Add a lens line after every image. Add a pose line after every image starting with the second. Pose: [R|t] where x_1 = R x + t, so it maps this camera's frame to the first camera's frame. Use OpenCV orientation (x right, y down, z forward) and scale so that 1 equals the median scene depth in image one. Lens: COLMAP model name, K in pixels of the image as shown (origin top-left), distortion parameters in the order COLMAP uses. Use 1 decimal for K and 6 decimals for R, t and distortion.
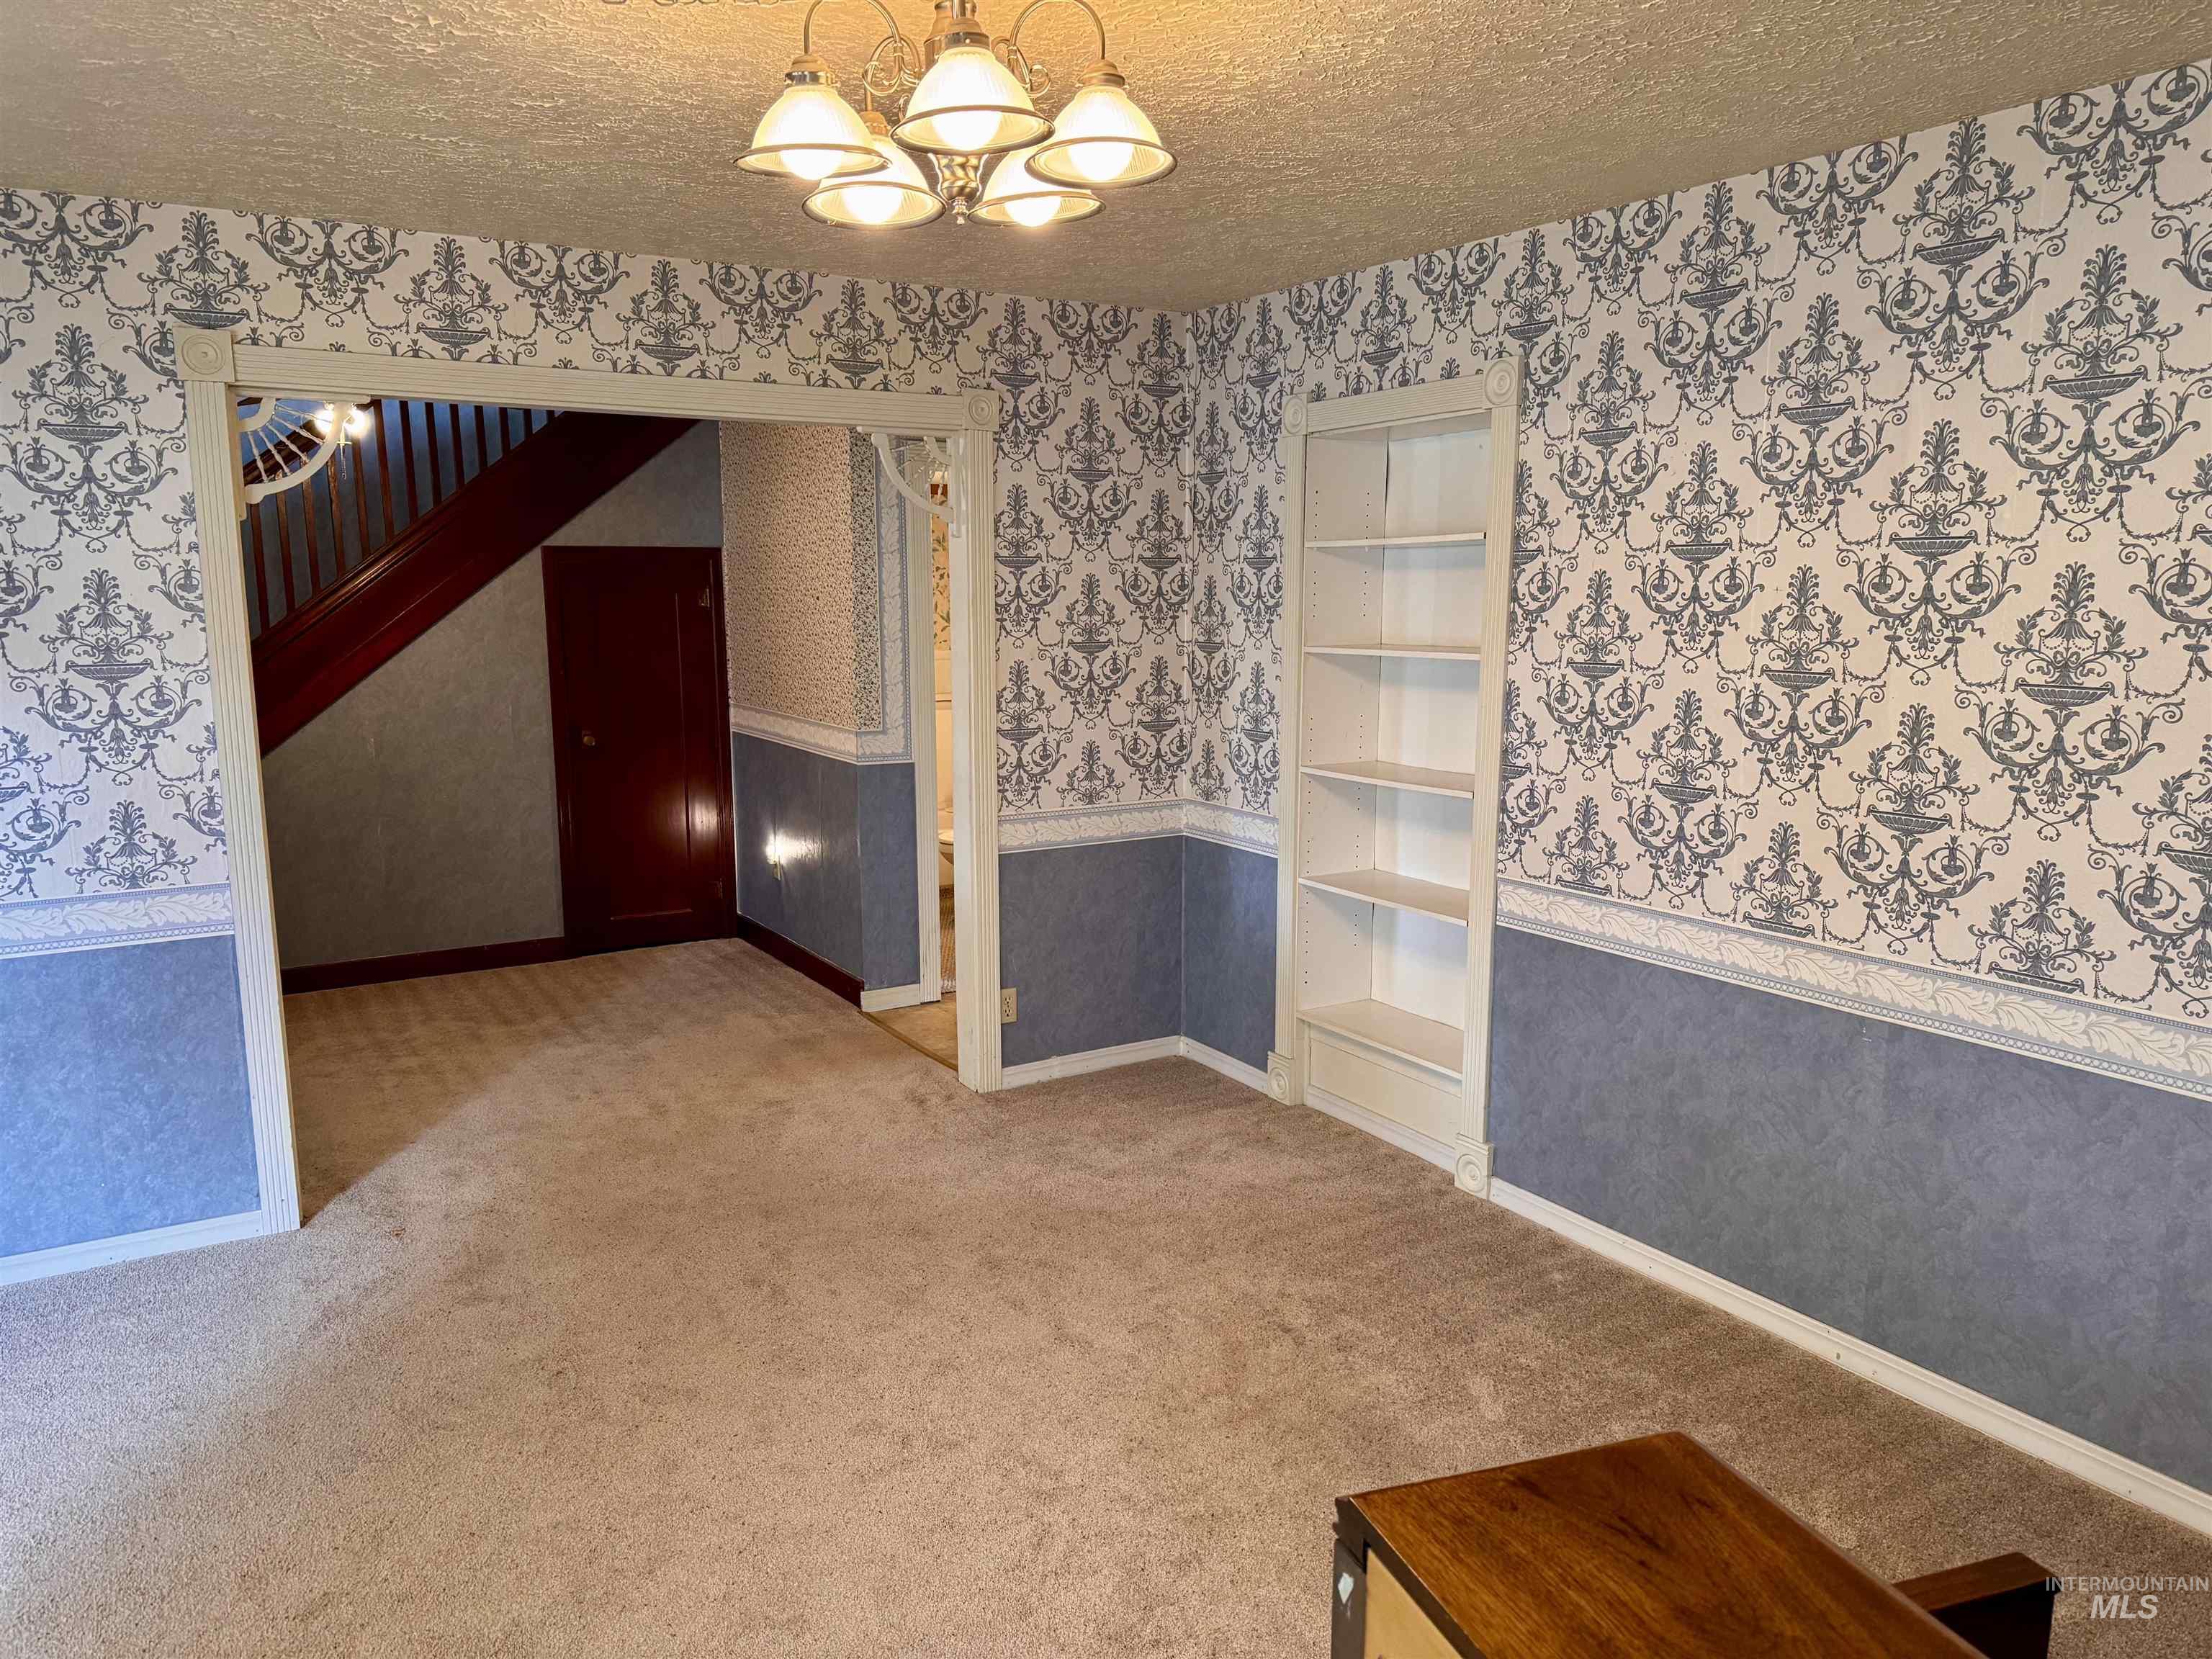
lens RADIAL K [[1541.9, 0, 1100.6], [0, 1541.9, 827.5], [0, 0, 1]] dist [0.028606, -0.026055]
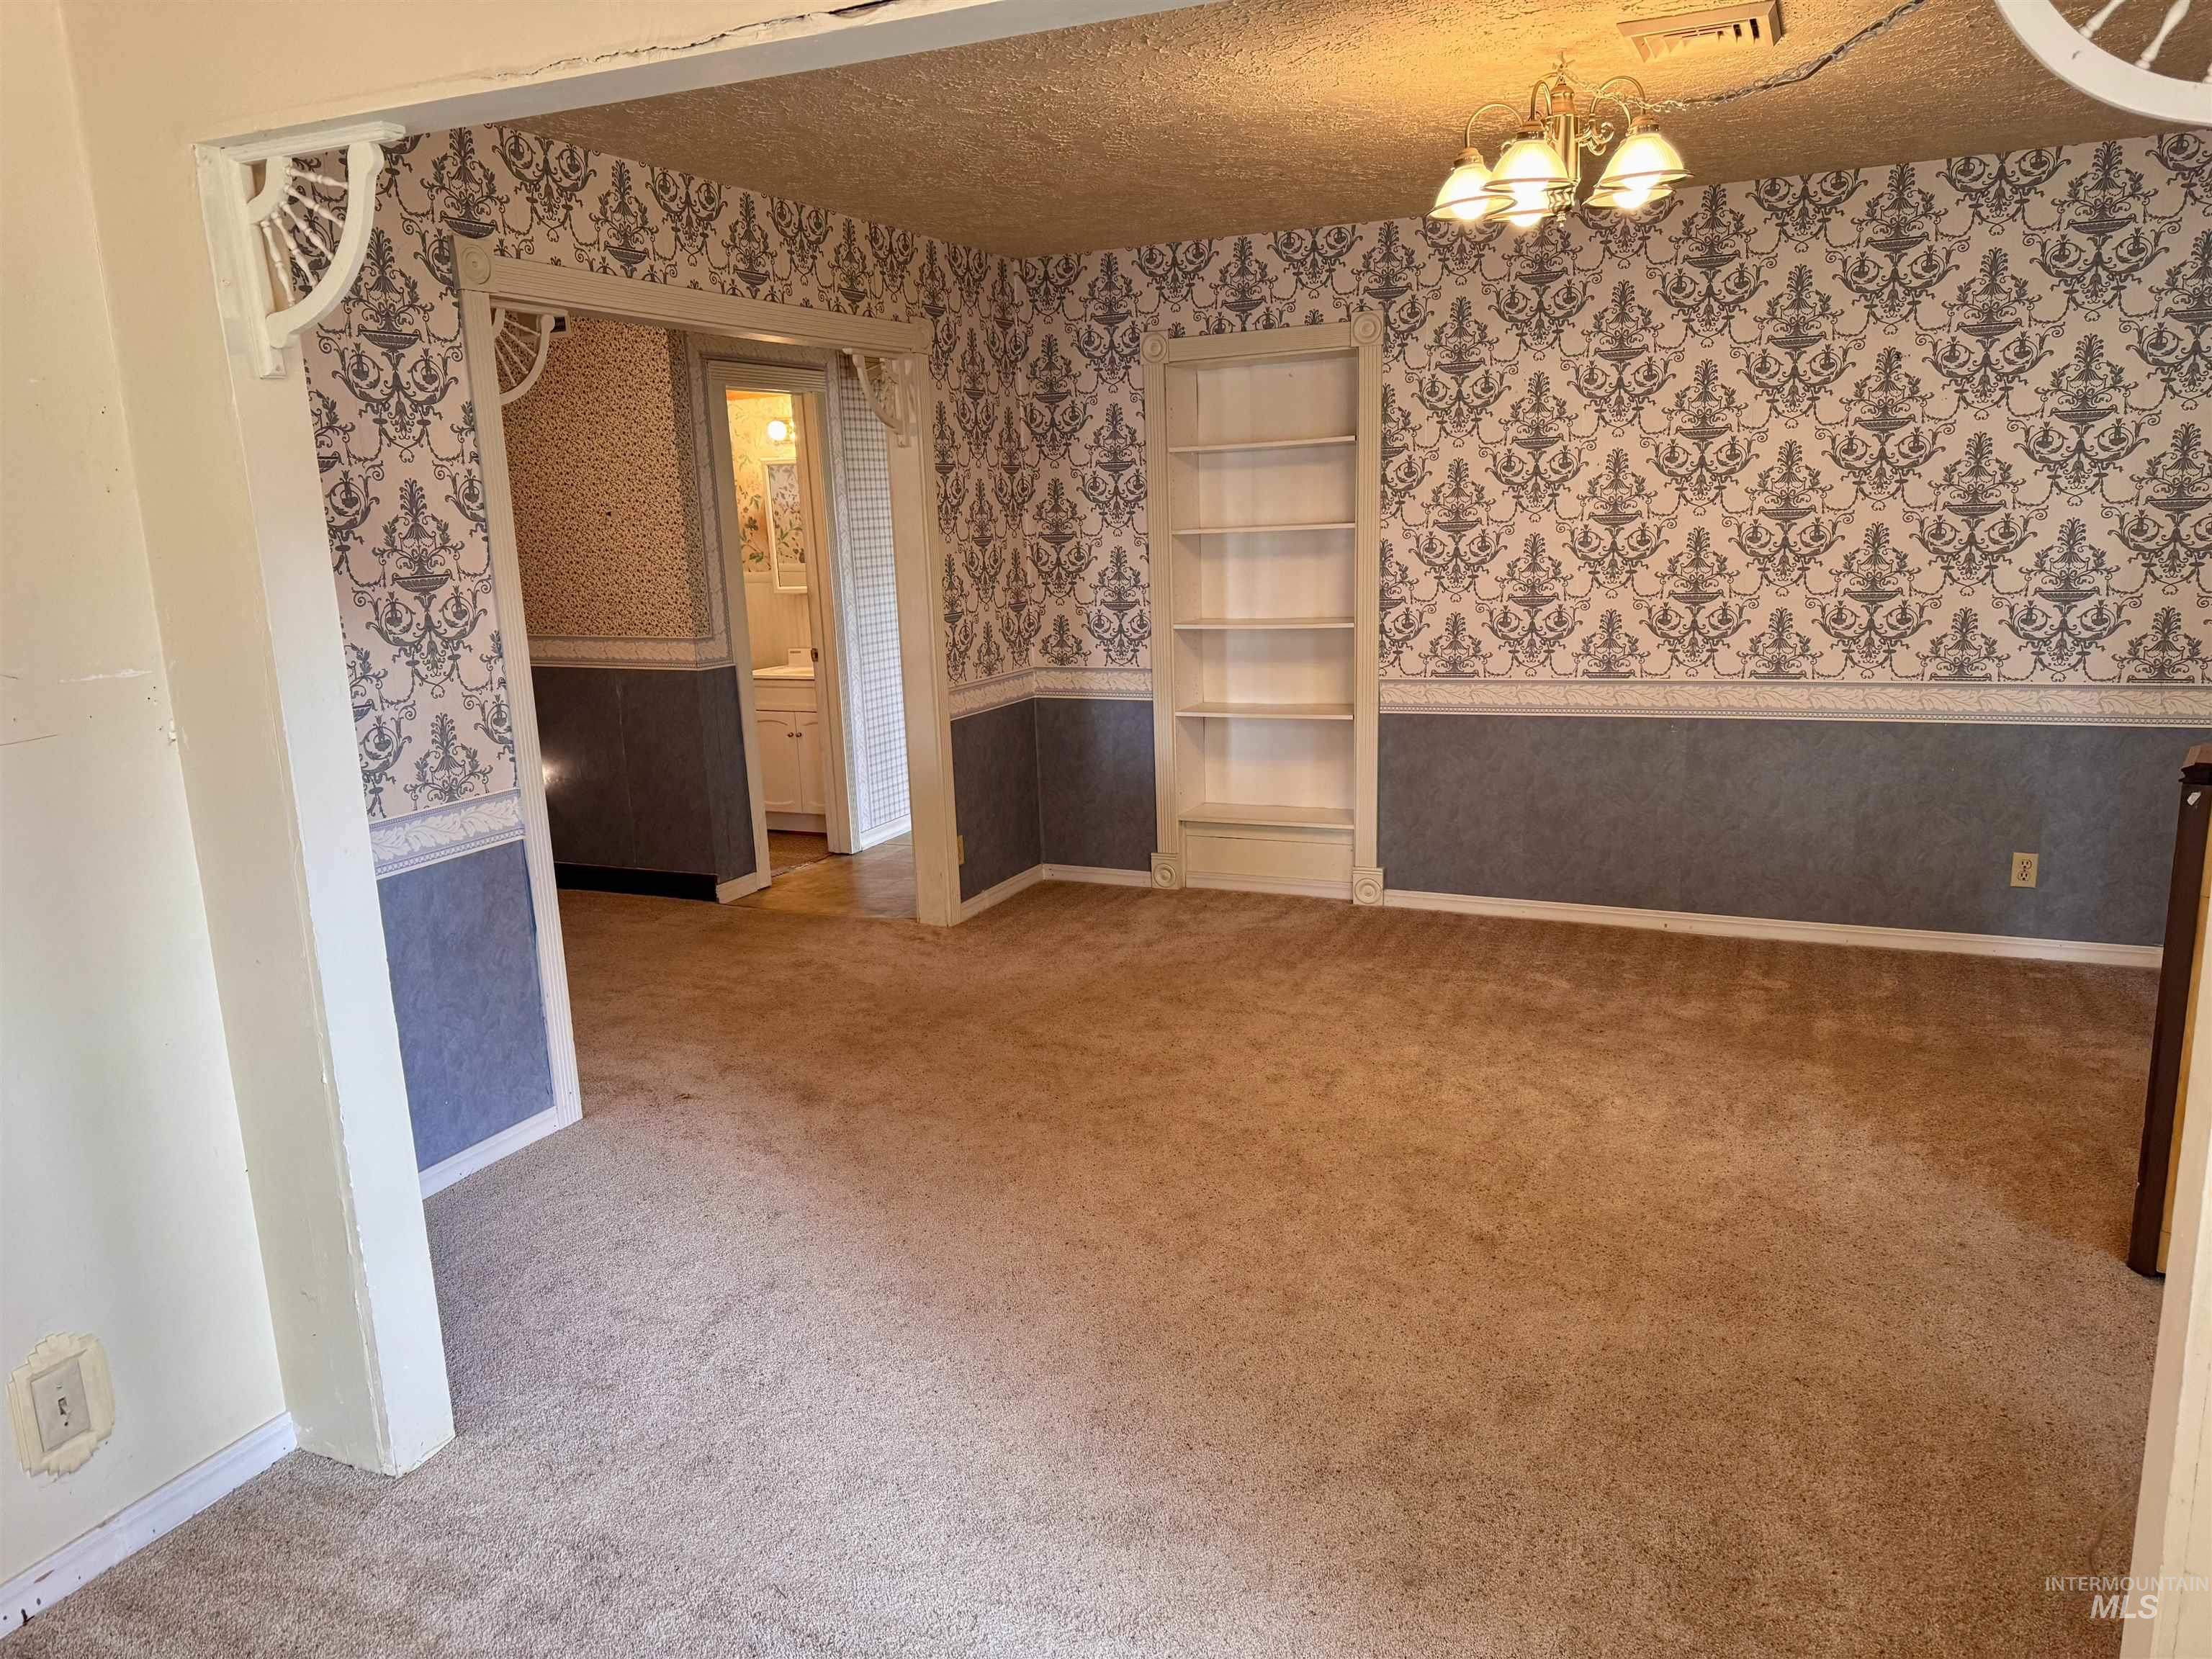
lens RADIAL K [[1541.9, 0, 1109.8], [0, 1541.9, 834.2], [0, 0, 1]] dist [0.028606, -0.026055]
pose [[0.832329, -0.145730, 0.534781, -0.780902], [0.123336, 0.989323, 0.077636, 0.034121], [-0.540386, 0.001339, 0.841416, -0.071348]]
